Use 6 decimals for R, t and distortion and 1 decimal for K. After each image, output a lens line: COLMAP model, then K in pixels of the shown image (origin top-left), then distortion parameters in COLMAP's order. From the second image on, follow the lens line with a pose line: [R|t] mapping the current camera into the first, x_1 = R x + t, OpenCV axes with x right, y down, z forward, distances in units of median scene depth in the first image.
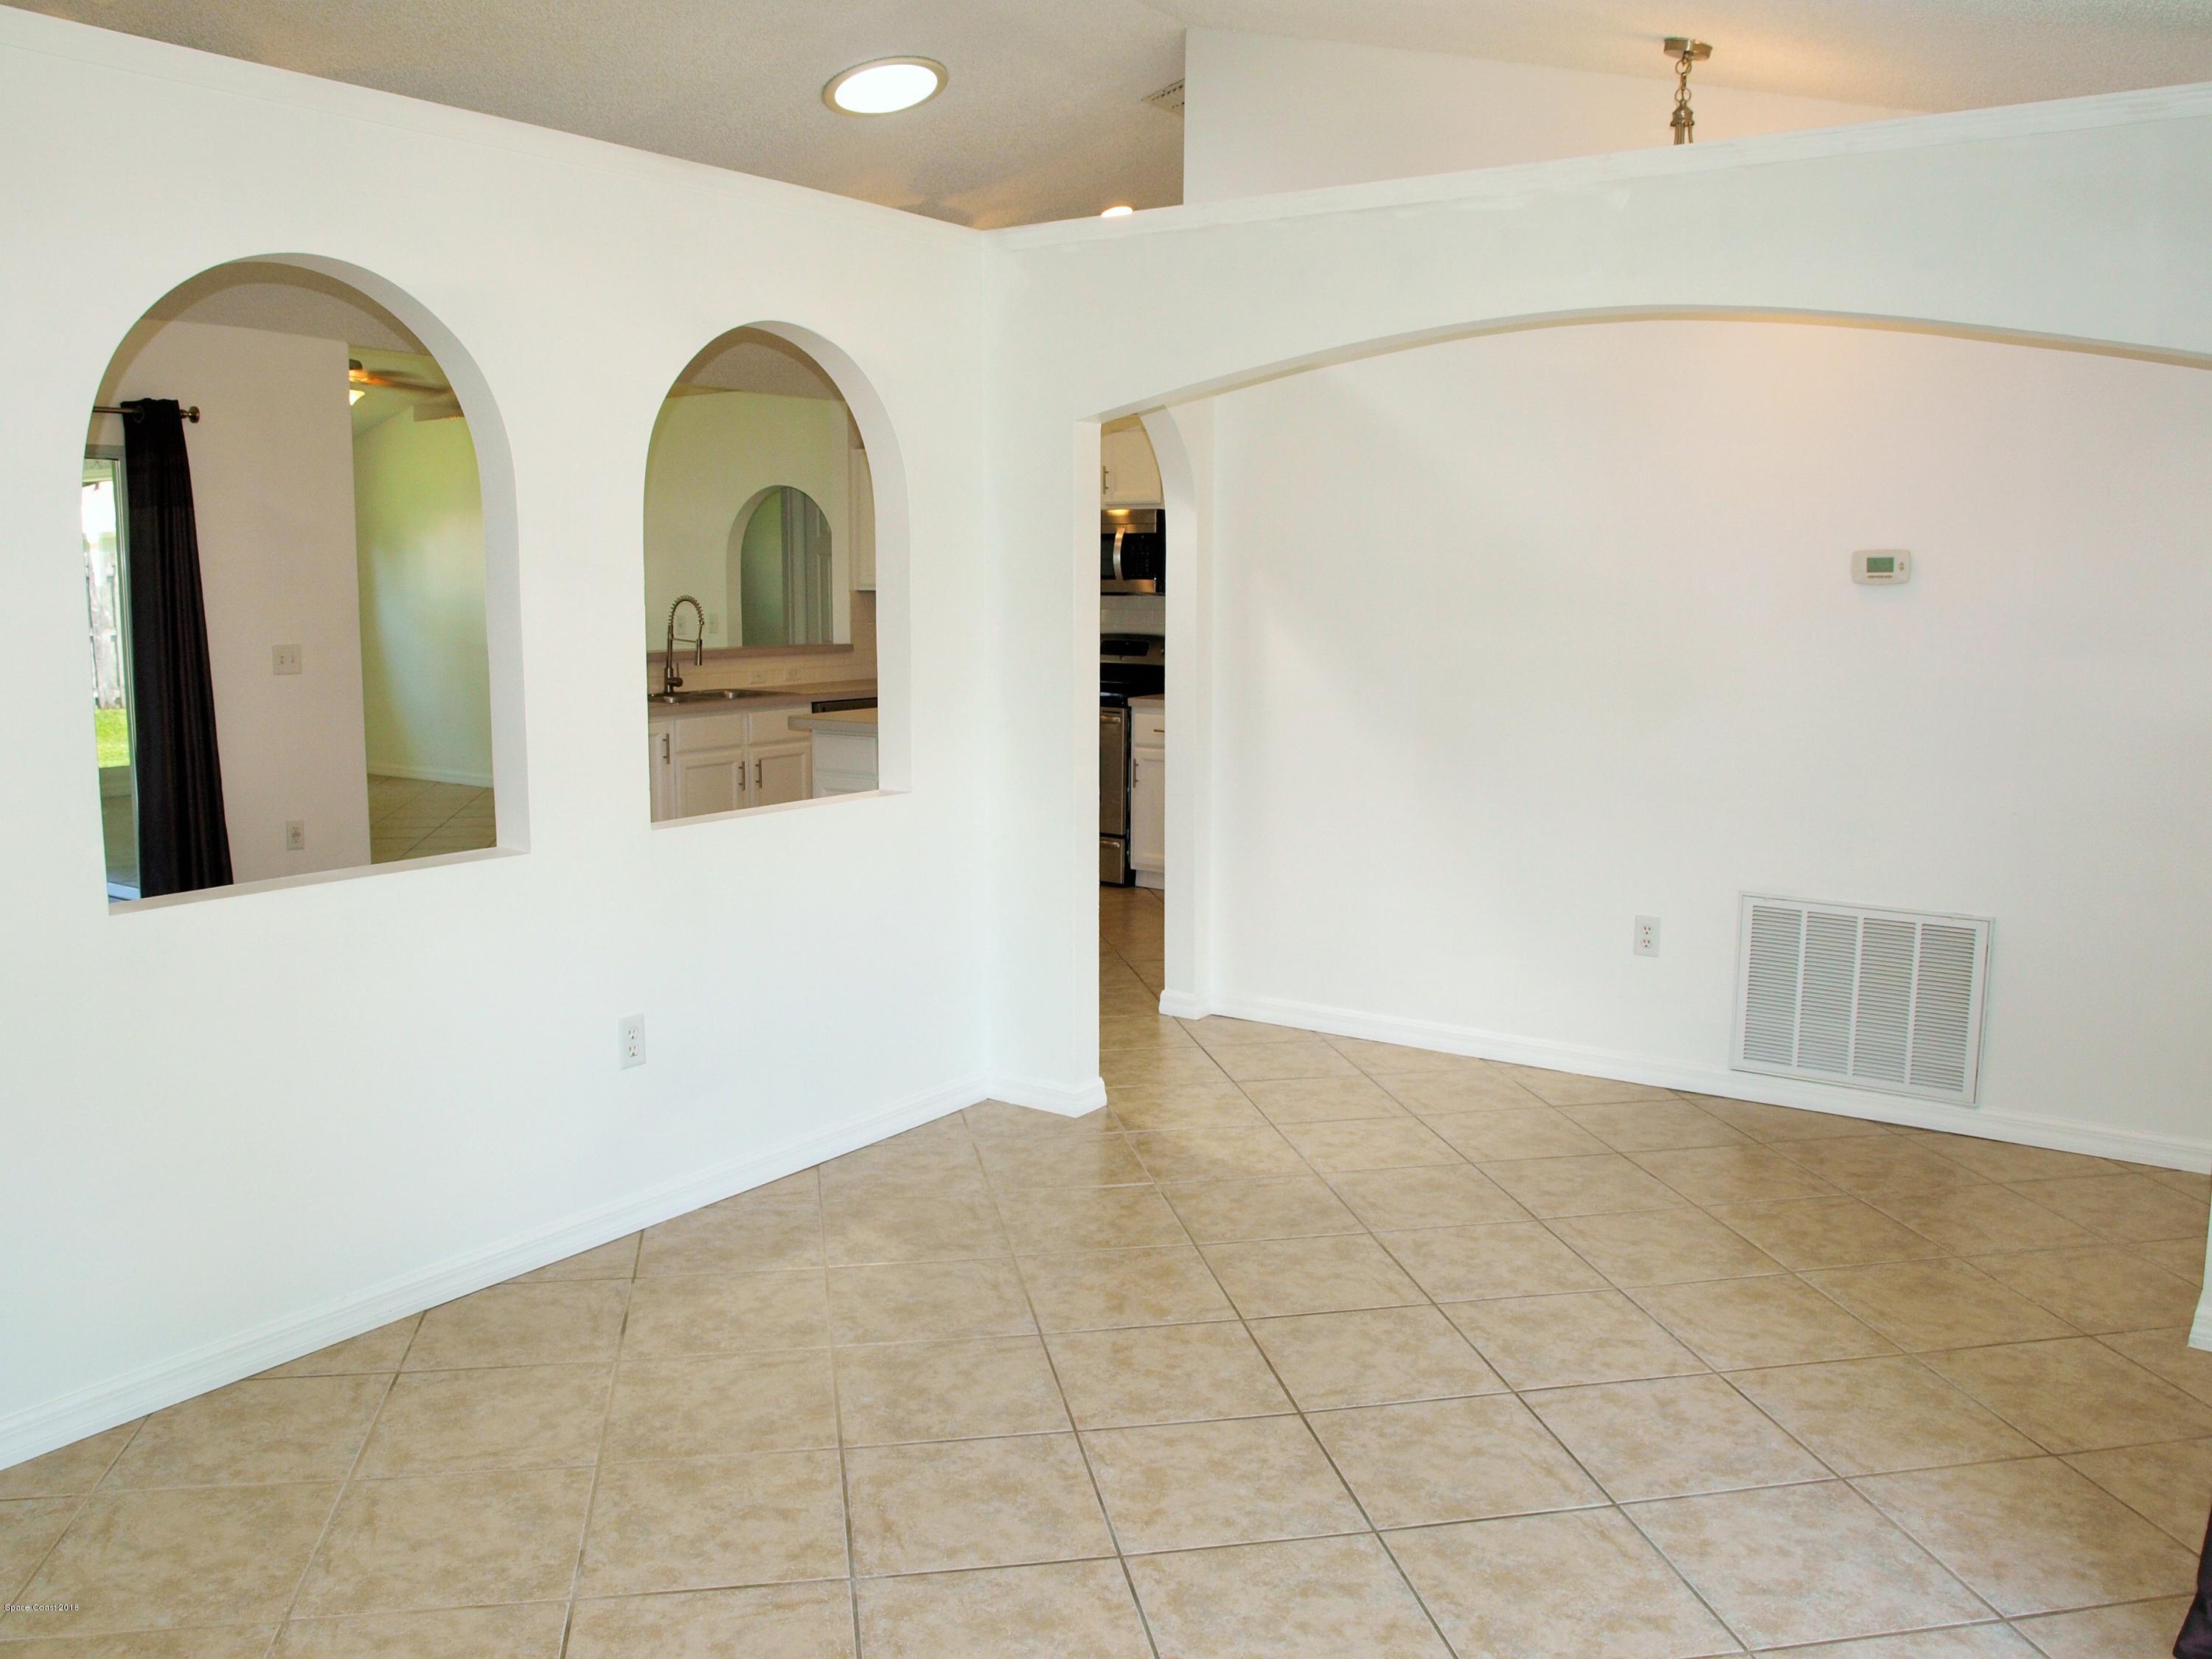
lens RADIAL K [[1784.6, 0, 1107.0], [0, 1784.6, 814.6], [0, 0, 1]] dist [-0.108281, 0.076573]
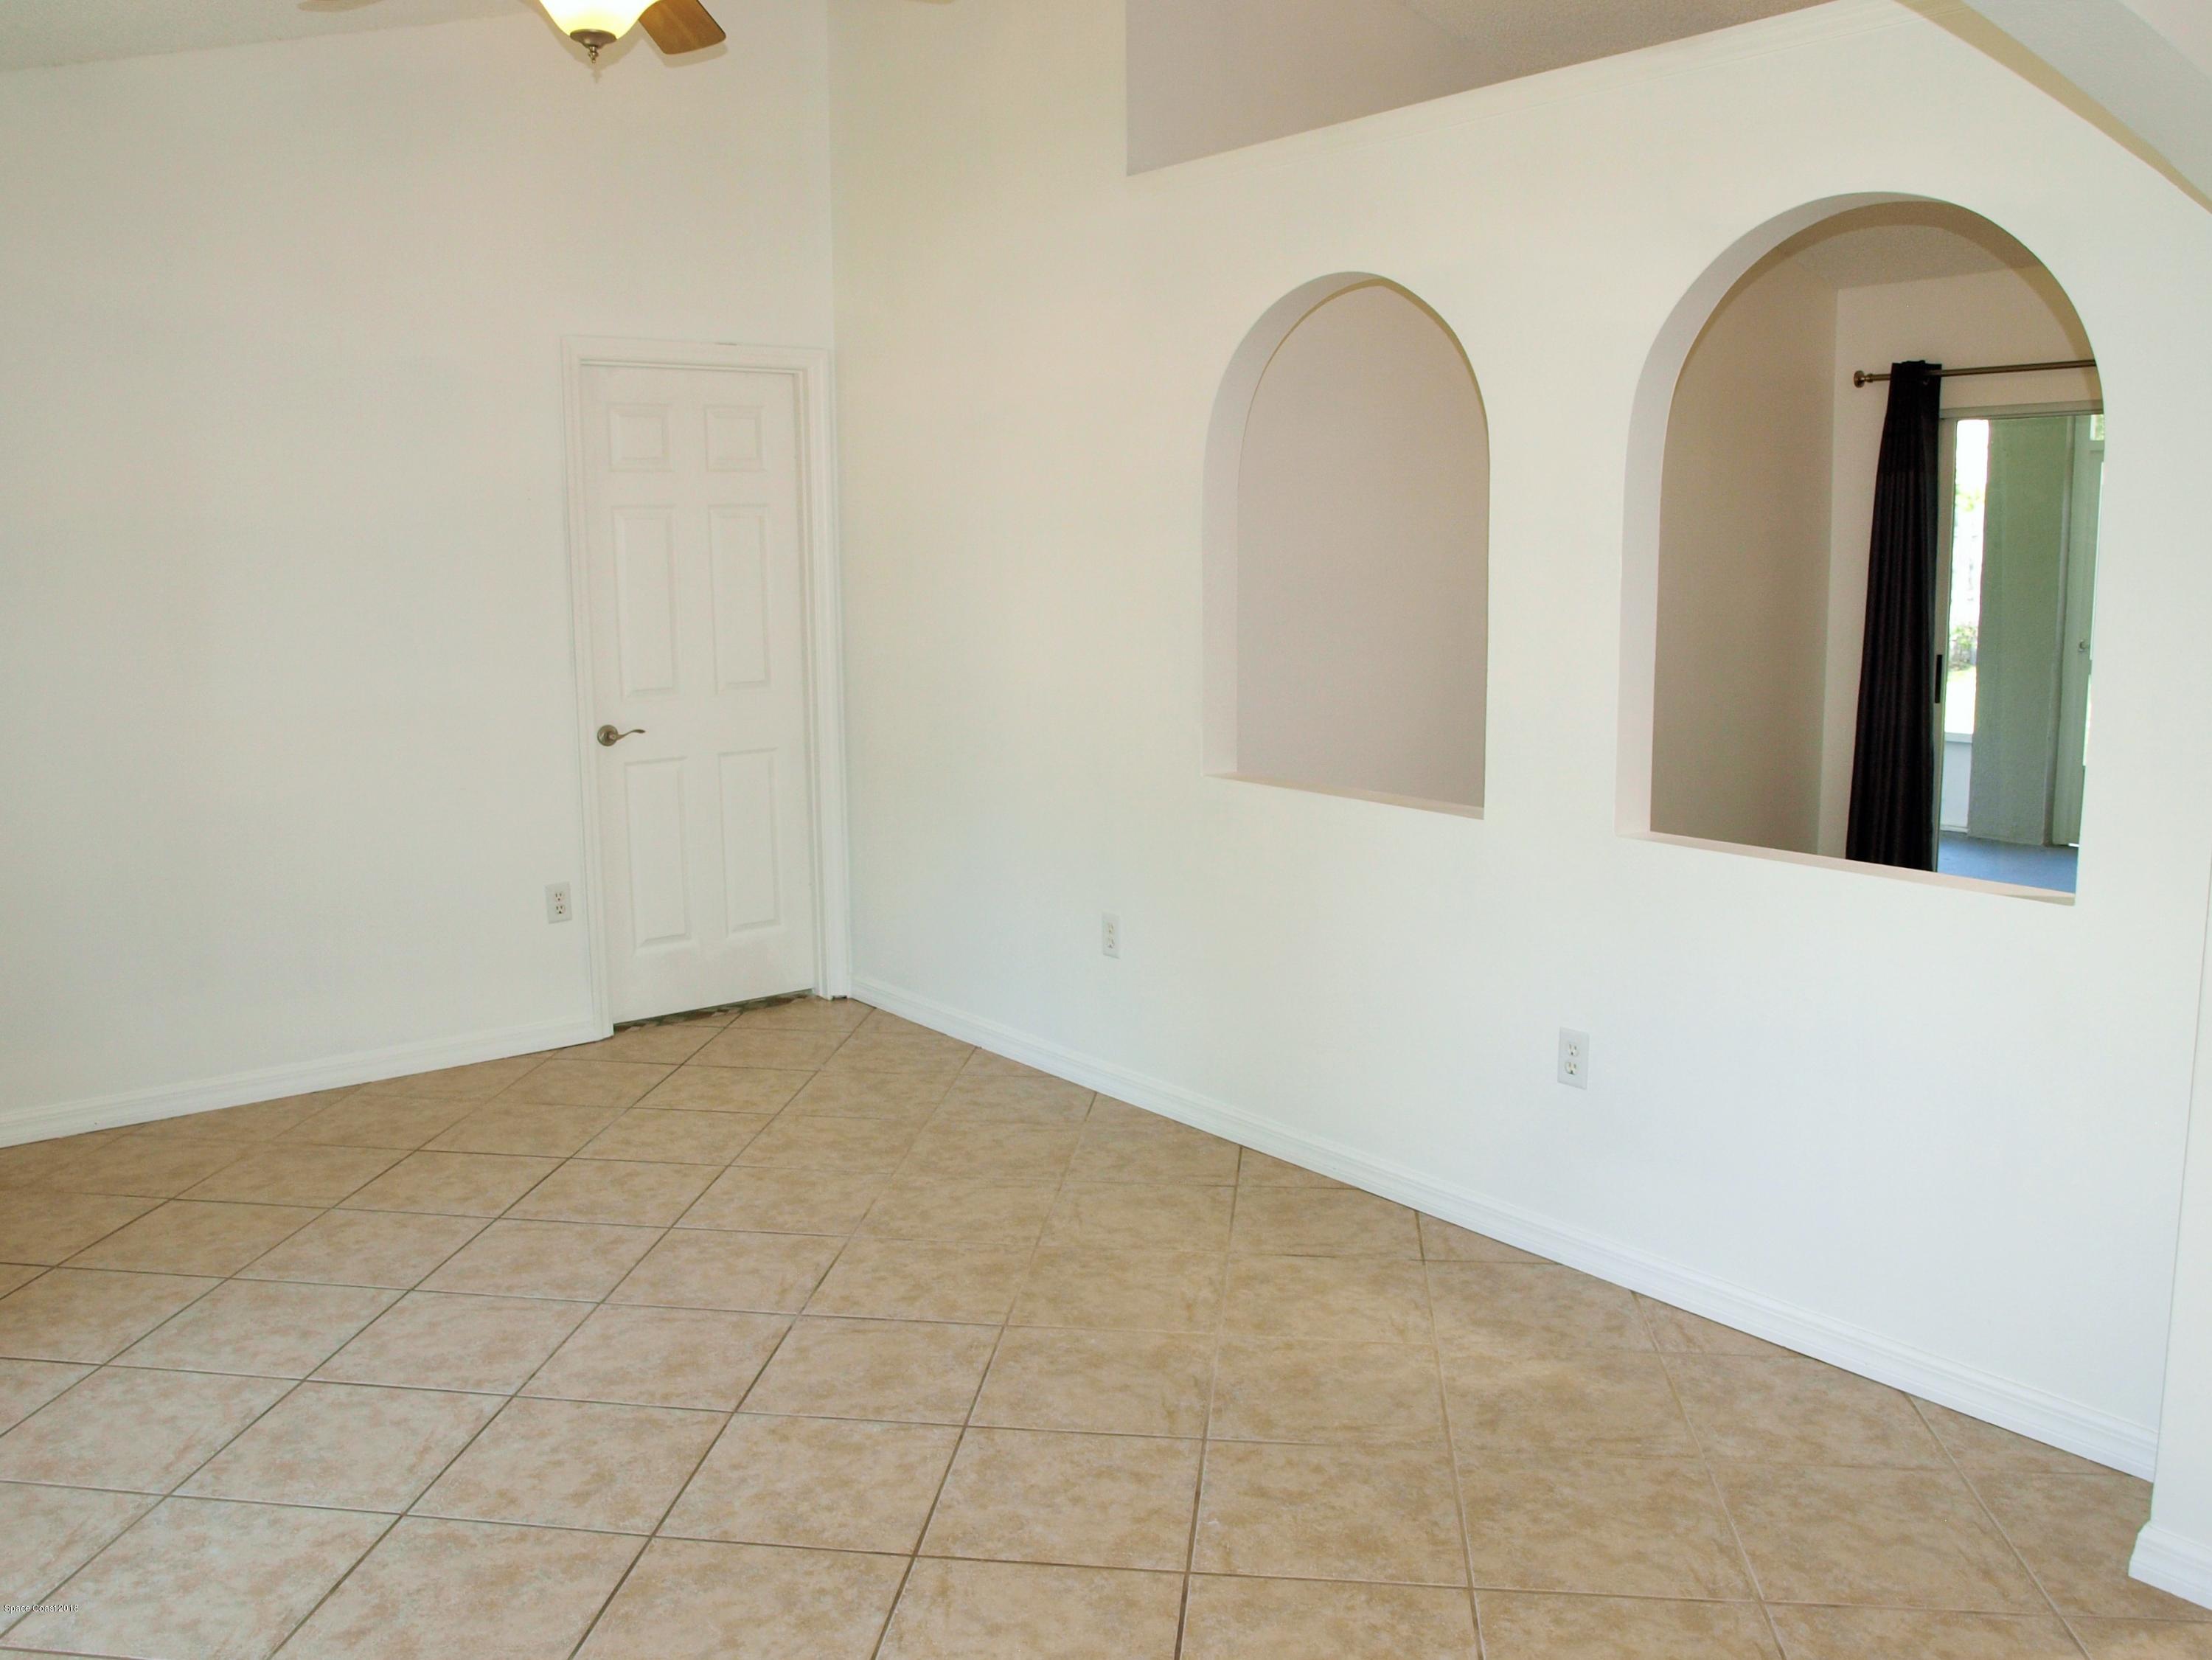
lens RADIAL K [[1866.0, 0, 1106.0], [0, 1866.0, 830.0], [0, 0, 1]] dist [-0.123956, 0.085876]
pose [[-0.304482, 0.146184, -0.941234, 0.727539], [-0.126668, 0.973163, 0.192119, -0.147697], [0.944058, 0.177721, -0.277794, 1.086532]]
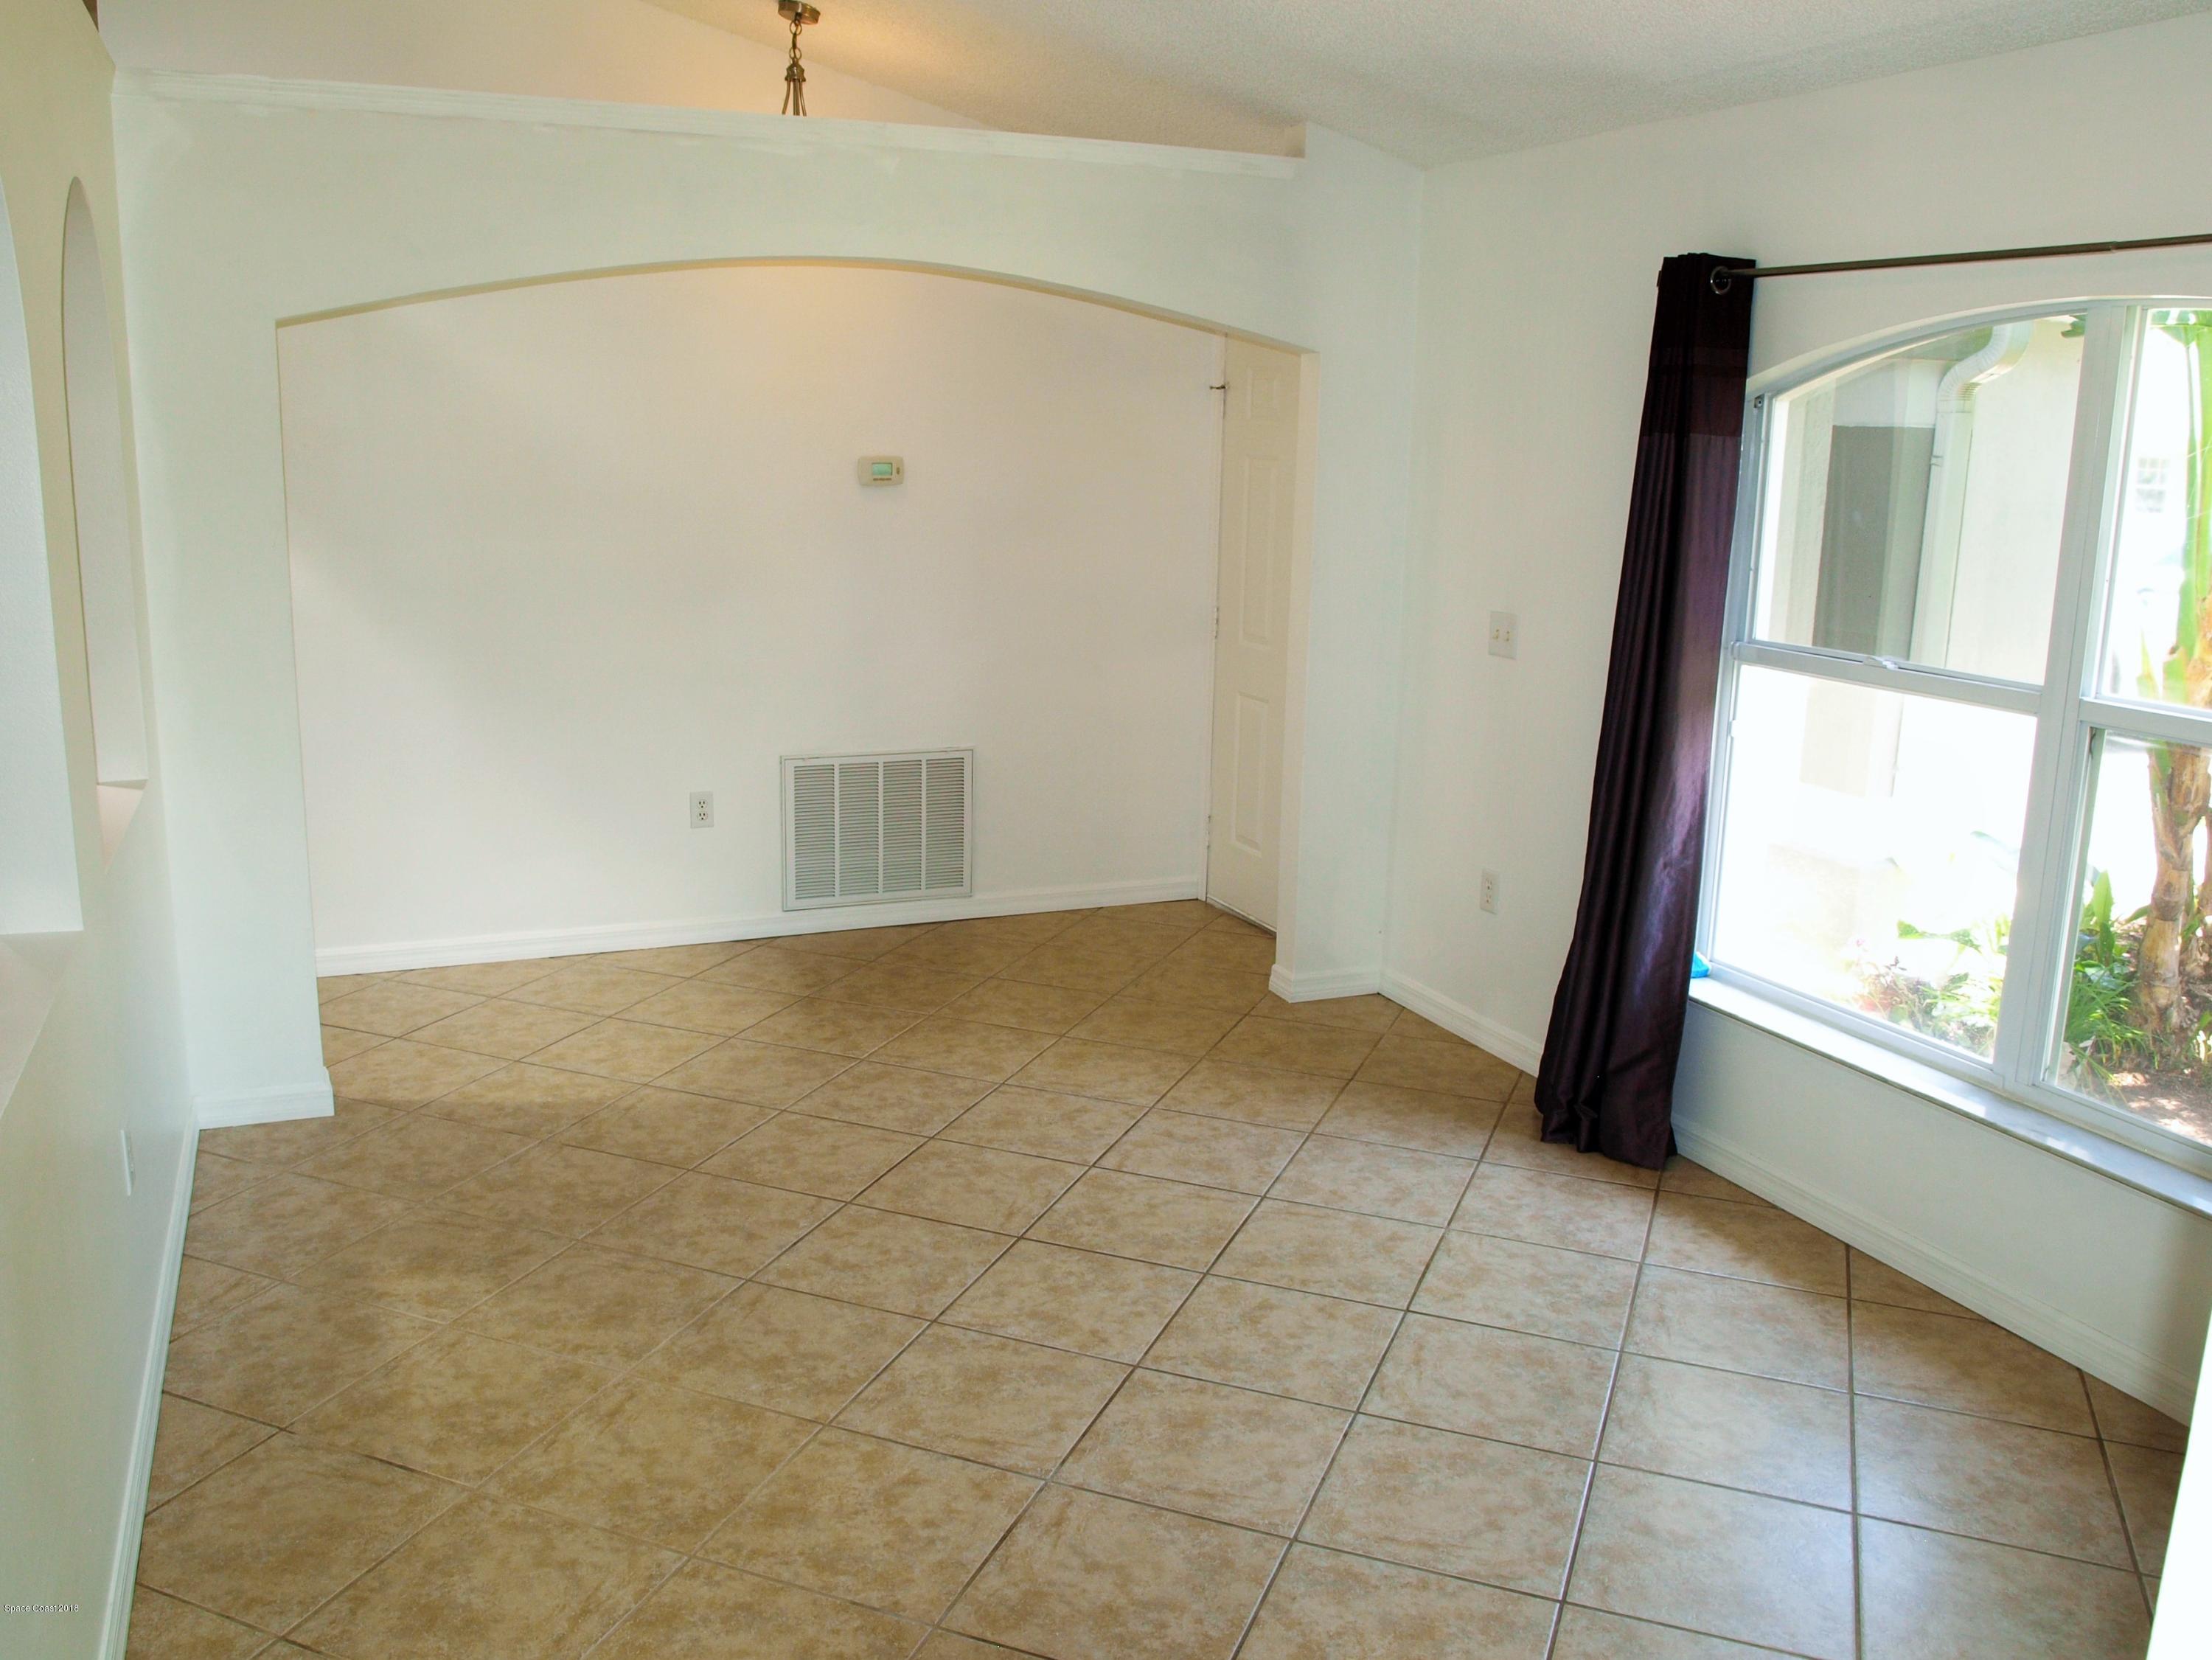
lens RADIAL K [[1784.8, 0, 1107.0], [0, 1784.8, 815.1], [0, 0, 1]] dist [-0.108281, 0.076573]
pose [[0.530330, -0.169287, 0.830718, -0.677503], [0.096928, 0.985543, 0.138959, -0.080602], [-0.842232, 0.006826, 0.539071, 0.271221]]
